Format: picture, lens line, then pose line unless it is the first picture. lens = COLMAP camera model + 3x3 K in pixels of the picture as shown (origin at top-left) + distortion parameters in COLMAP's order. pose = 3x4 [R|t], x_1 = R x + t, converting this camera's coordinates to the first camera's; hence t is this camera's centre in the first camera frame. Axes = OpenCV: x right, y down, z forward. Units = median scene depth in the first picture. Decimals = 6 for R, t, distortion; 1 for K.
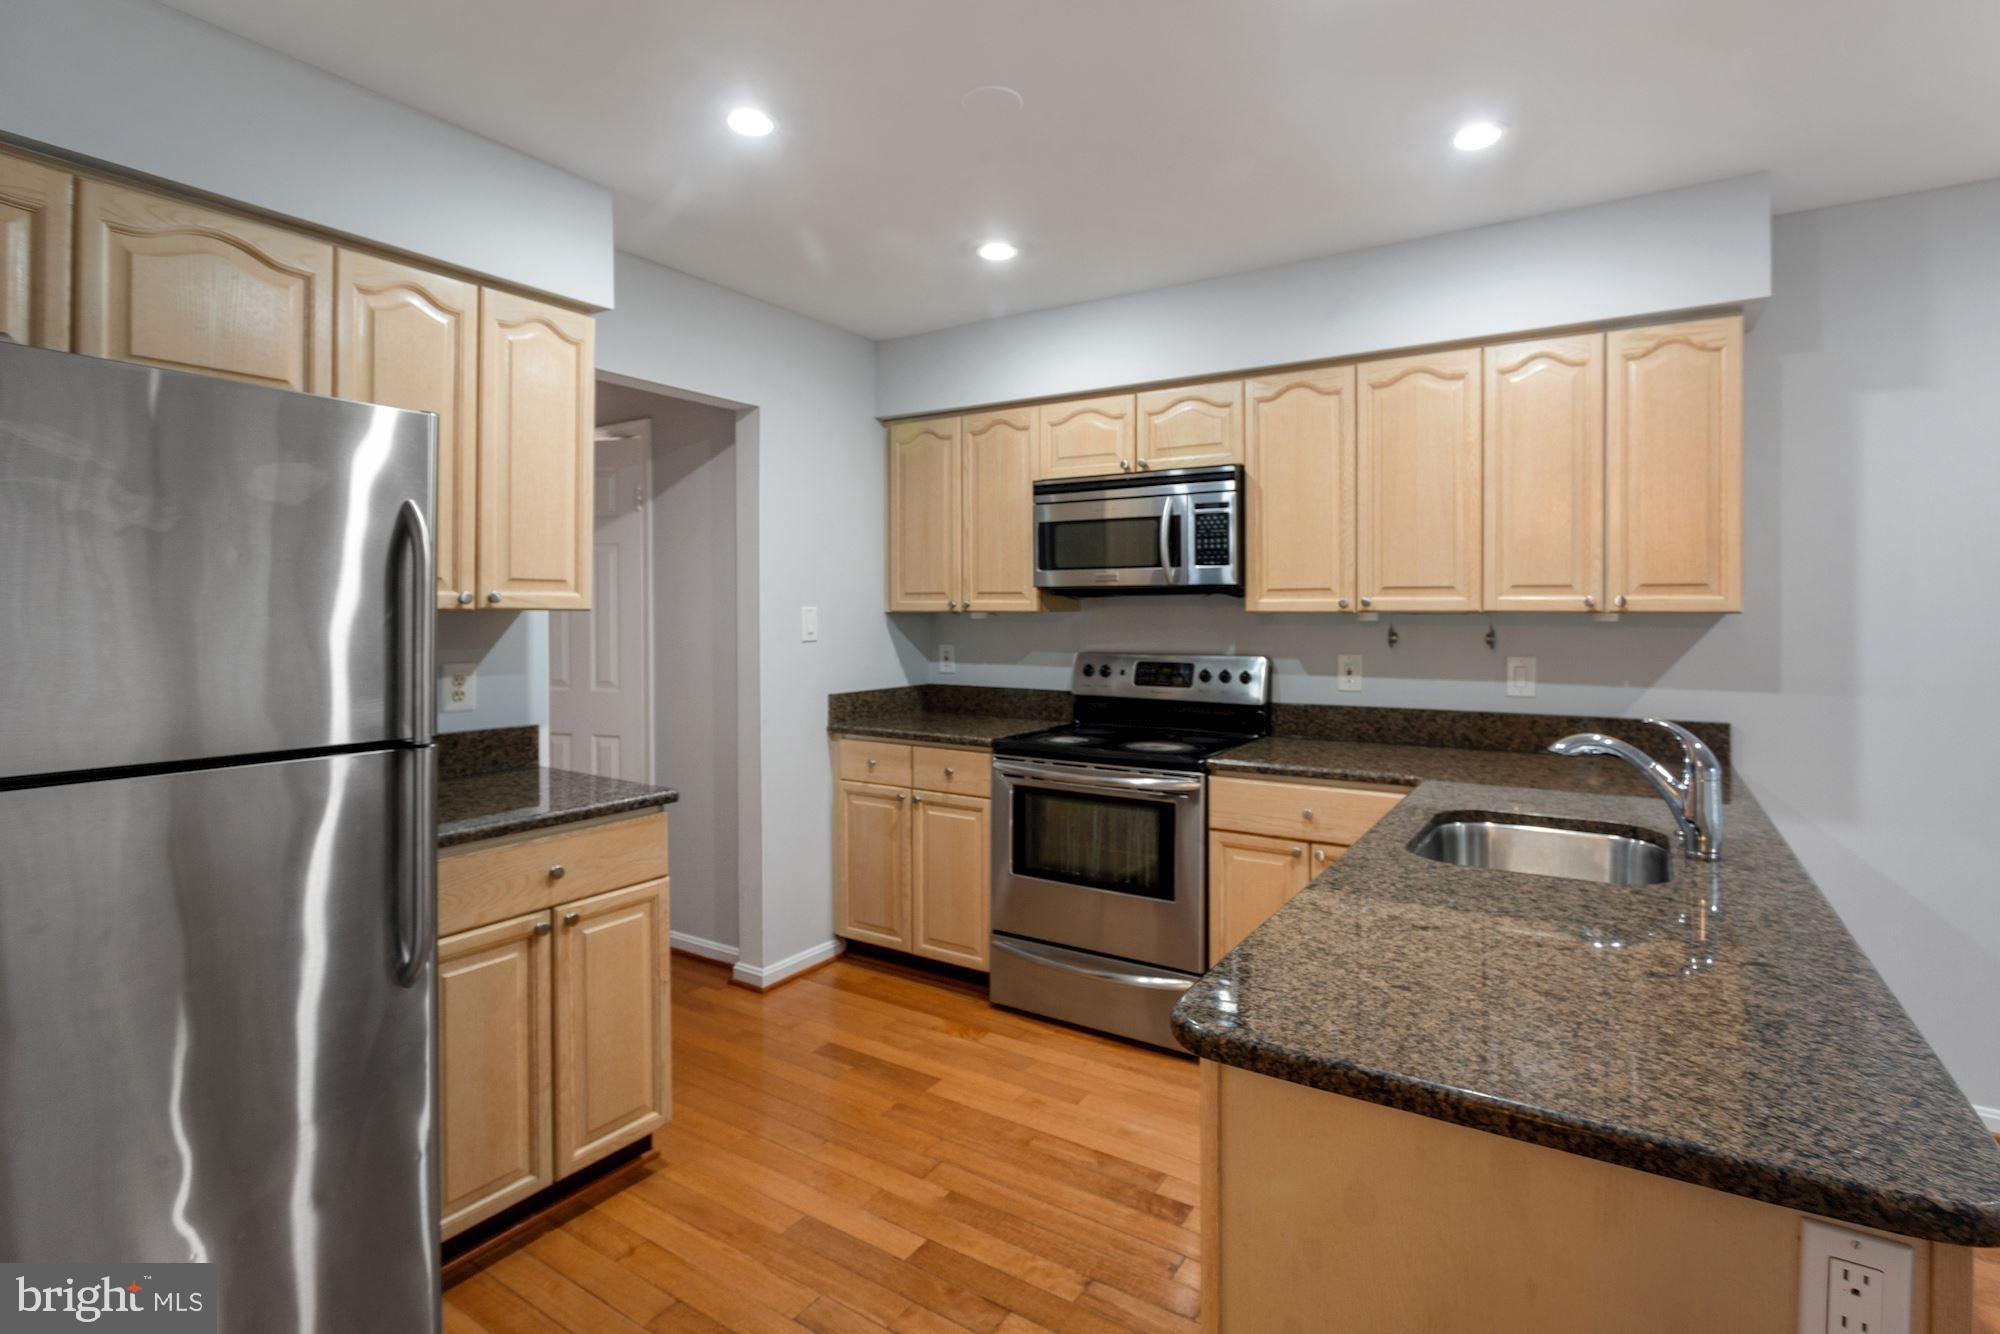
lens RADIAL K [[964.6, 0, 1024.2], [0, 964.6, 607.3], [0, 0, 1]] dist [-0.022354, 0.006838]
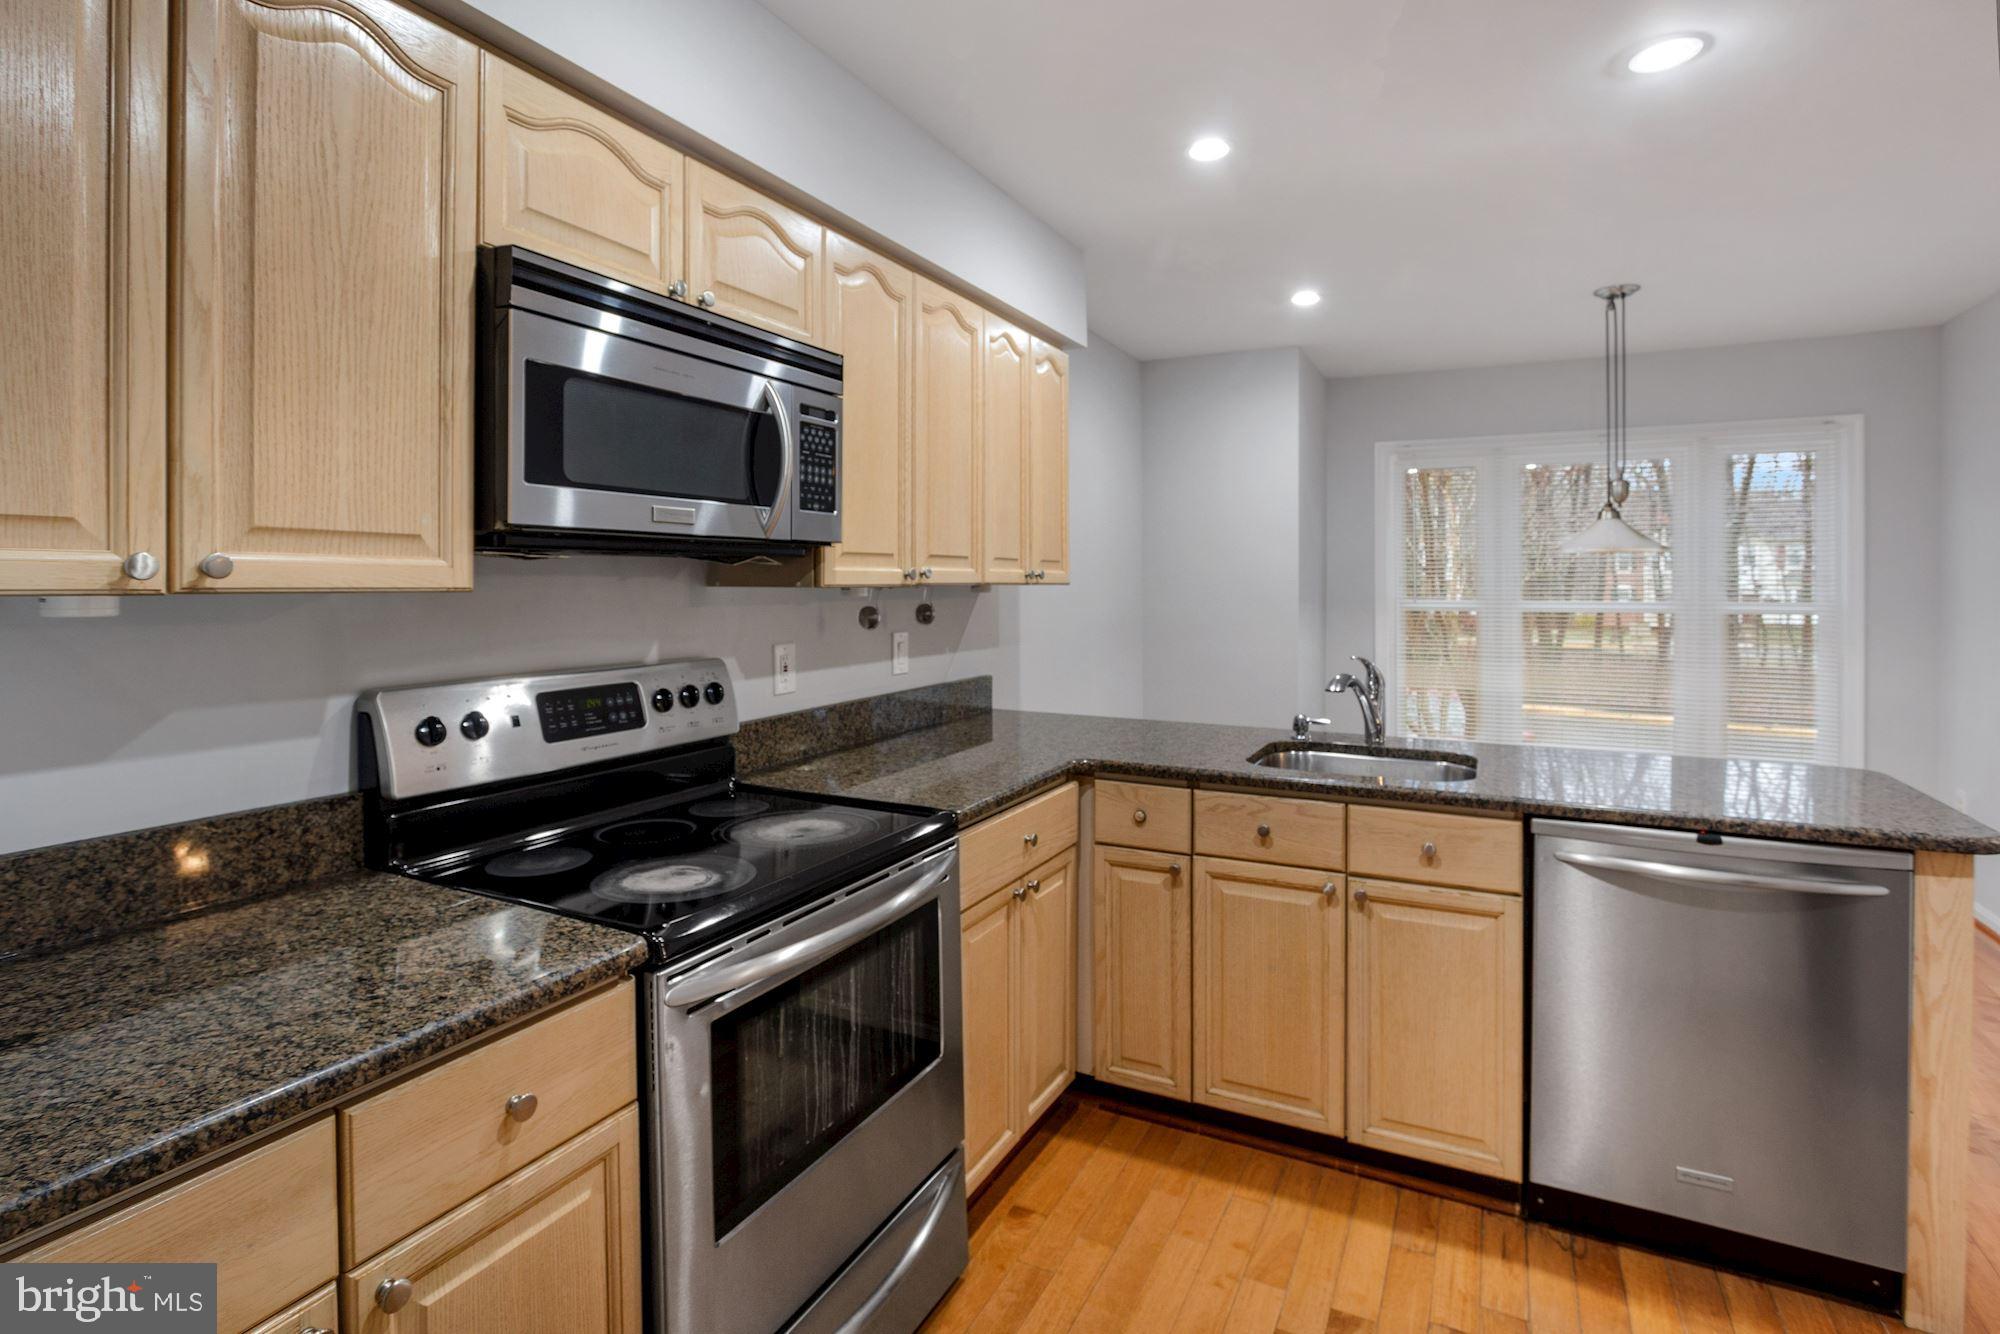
lens RADIAL K [[964.6, 0, 1005.2], [0, 964.6, 586.2], [0, 0, 1]] dist [-0.022354, 0.006838]
pose [[-0.079193, -0.003998, 0.996851, -0.424111], [0.001740, 0.999990, 0.004149, 0.002584], [-0.996858, 0.002063, -0.079185, 0.929526]]
